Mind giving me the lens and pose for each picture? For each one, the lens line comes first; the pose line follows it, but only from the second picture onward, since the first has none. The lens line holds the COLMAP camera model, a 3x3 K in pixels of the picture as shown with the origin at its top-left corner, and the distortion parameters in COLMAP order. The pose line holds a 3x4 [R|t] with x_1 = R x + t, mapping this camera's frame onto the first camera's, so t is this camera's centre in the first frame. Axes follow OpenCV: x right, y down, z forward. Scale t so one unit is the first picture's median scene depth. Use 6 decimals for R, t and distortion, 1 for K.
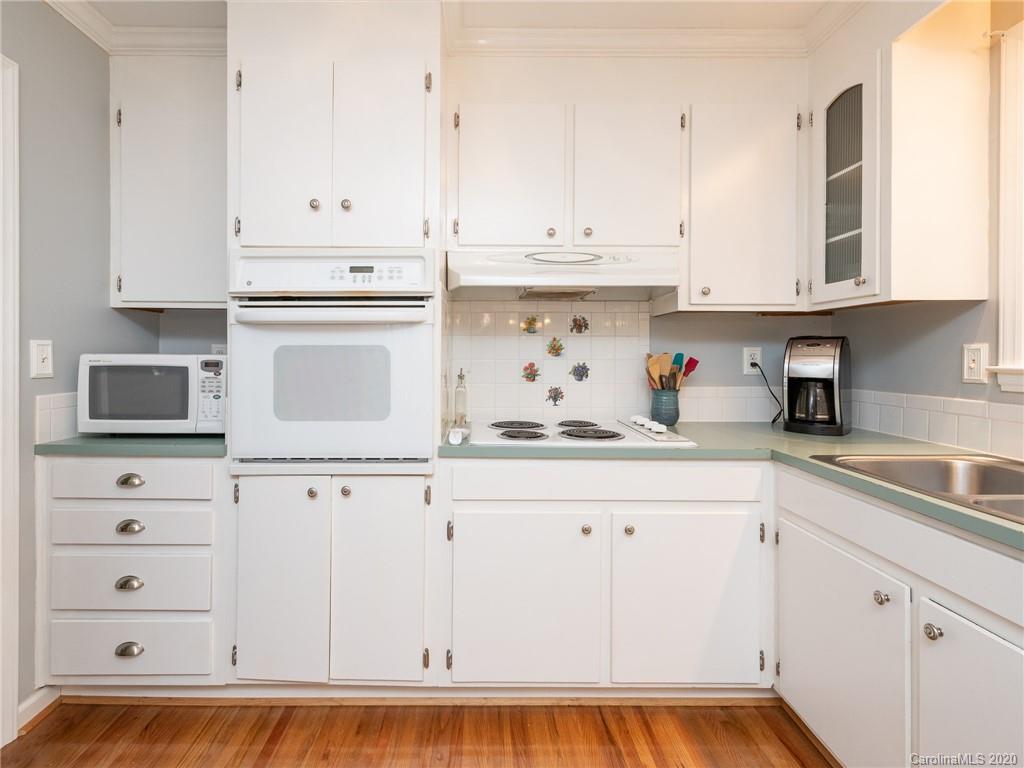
lens RADIAL K [[522.3, 0, 479.8], [0, 522.3, 356.8], [0, 0, 1]] dist [0.005217, 0.000143]
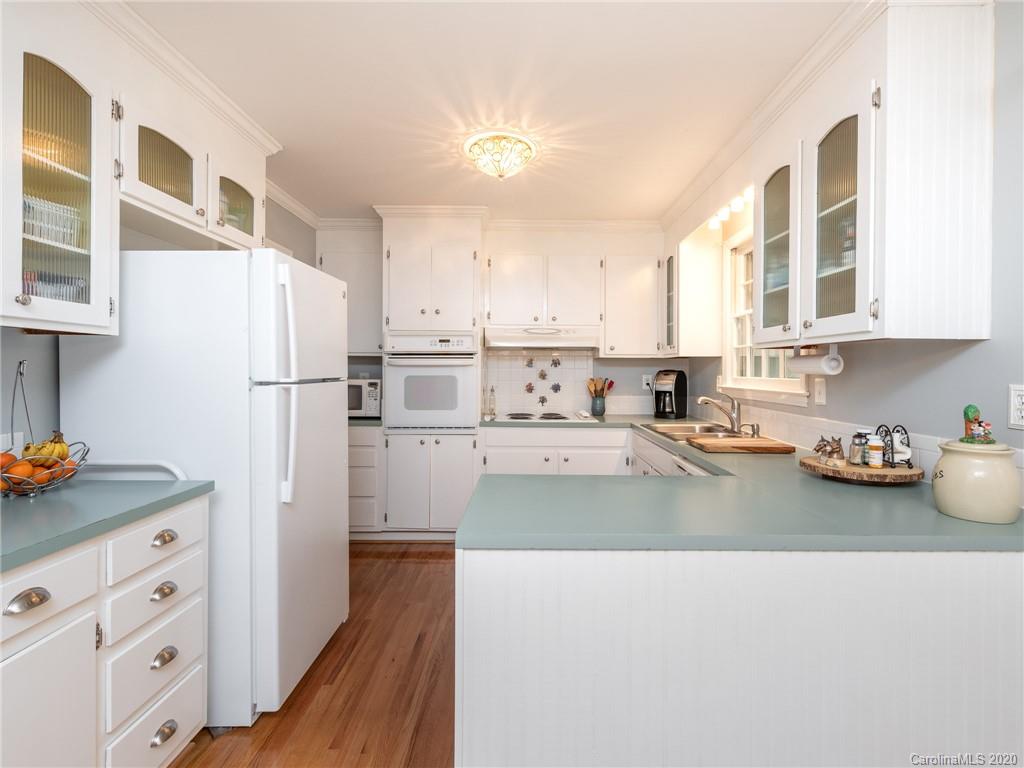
lens RADIAL K [[516.3, 0, 530.5], [0, 516.3, 373.9], [0, 0, 1]] dist [0.002753, -0.000681]
pose [[0.999981, 0.001695, 0.005980, 0.110509], [-0.001711, 0.999995, 0.002593, -0.031783], [-0.005976, -0.002603, 0.999979, -1.060677]]
